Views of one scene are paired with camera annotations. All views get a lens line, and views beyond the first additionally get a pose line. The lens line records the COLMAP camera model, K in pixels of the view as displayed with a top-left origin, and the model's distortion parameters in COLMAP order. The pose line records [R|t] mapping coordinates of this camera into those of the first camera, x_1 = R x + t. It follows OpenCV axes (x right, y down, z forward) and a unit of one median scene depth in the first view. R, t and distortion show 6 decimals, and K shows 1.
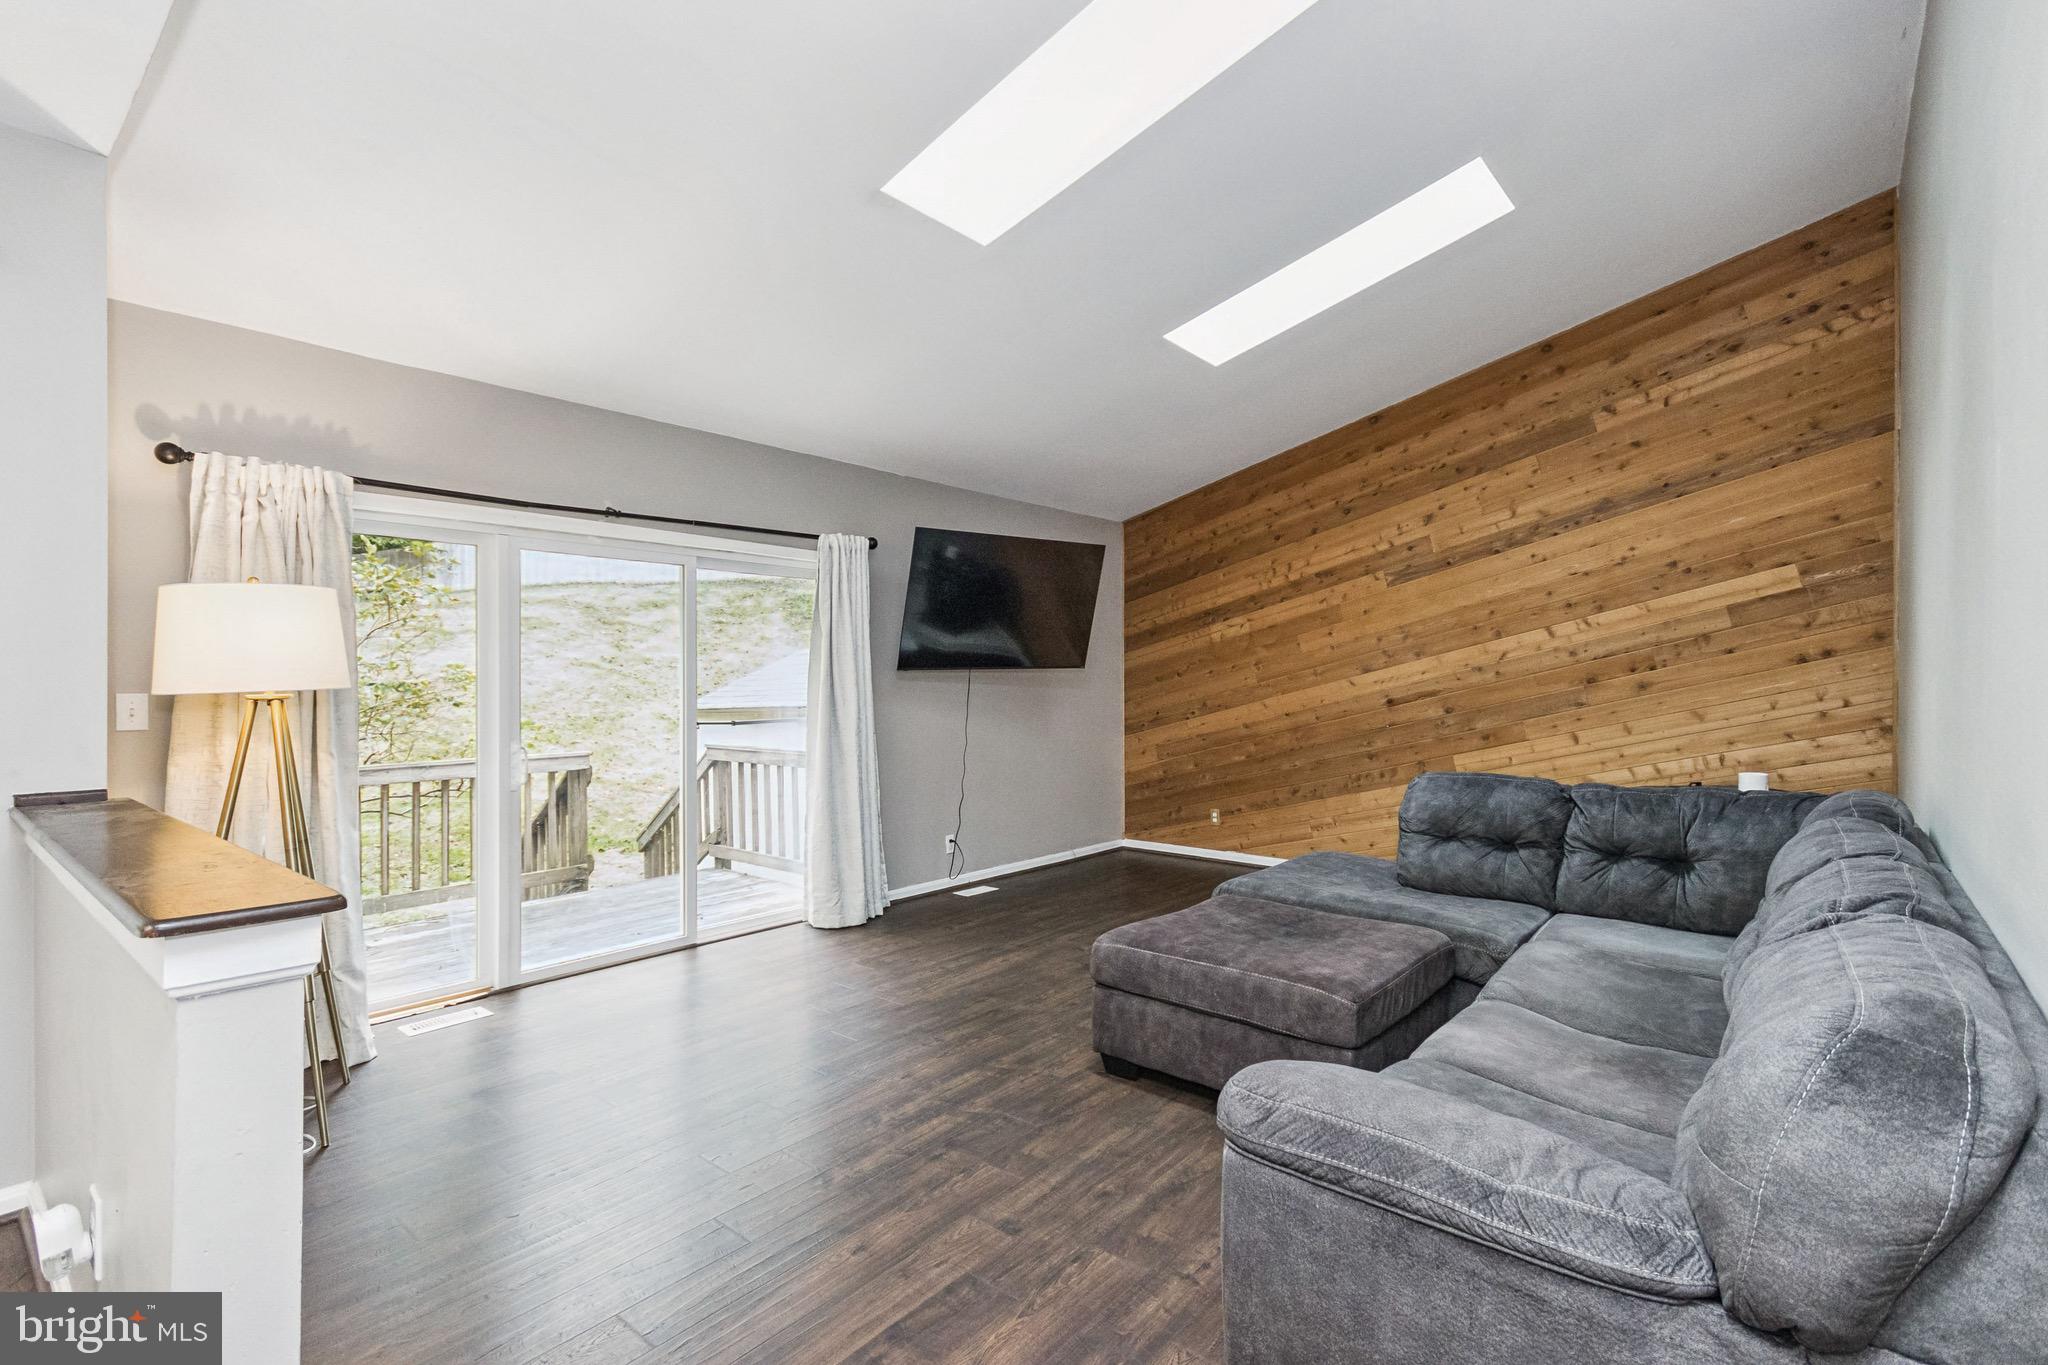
lens RADIAL K [[960.6, 0, 1024.0], [0, 960.6, 682.5], [0, 0, 1]] dist [0.001906, 0.000917]
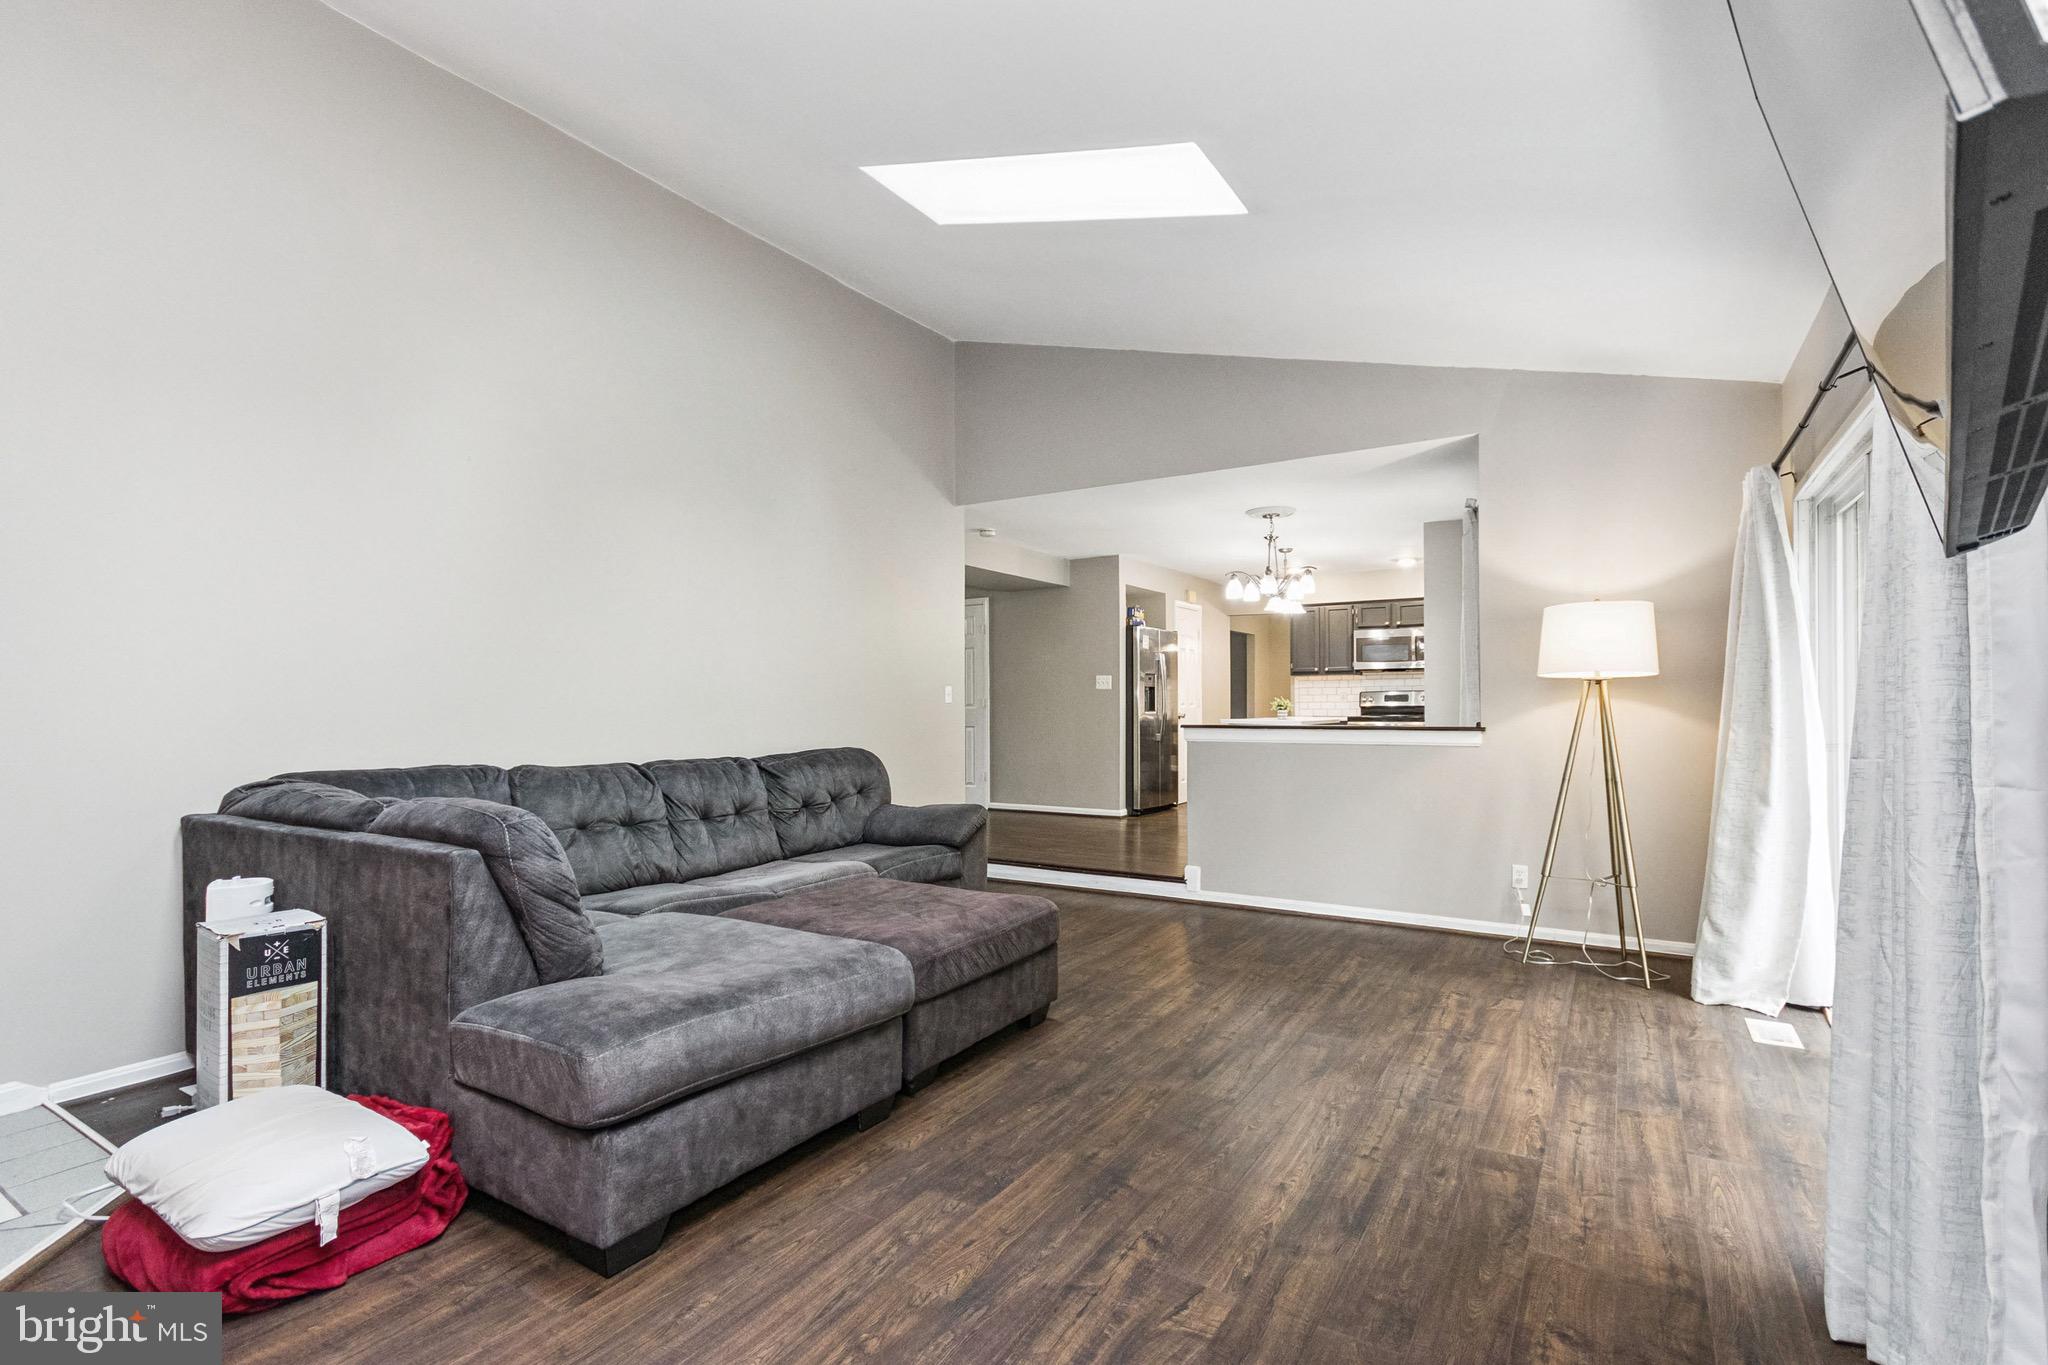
lens RADIAL K [[960.6, 0, 1024.0], [0, 960.6, 682.5], [0, 0, 1]] dist [0.001906, 0.000917]
pose [[-0.990437, -0.000144, -0.137965, 0.187736], [0.002788, 0.999774, -0.021054, 0.032425], [0.137937, -0.021237, -0.990213, 1.508138]]
